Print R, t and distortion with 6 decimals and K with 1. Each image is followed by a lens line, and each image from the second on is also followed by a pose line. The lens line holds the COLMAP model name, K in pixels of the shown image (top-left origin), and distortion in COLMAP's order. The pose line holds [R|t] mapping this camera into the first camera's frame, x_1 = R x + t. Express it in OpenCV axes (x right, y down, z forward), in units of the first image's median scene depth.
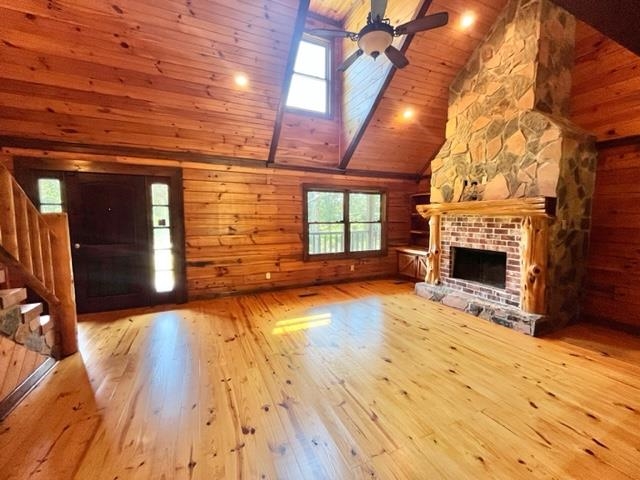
lens RADIAL K [[261.9, 0, 320.0], [0, 261.9, 240.0], [0, 0, 1]] dist [-0.001980, 0.000233]
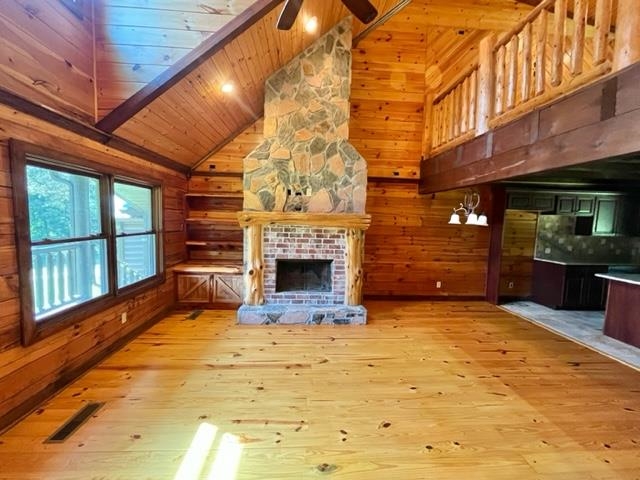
lens RADIAL K [[261.9, 0, 320.0], [0, 261.9, 240.0], [0, 0, 1]] dist [-0.001980, 0.000233]
pose [[0.360441, -0.063397, 0.930625, -0.317175], [0.055406, 0.997381, 0.046485, -0.082396], [-0.931135, 0.034807, 0.363010, 0.563767]]
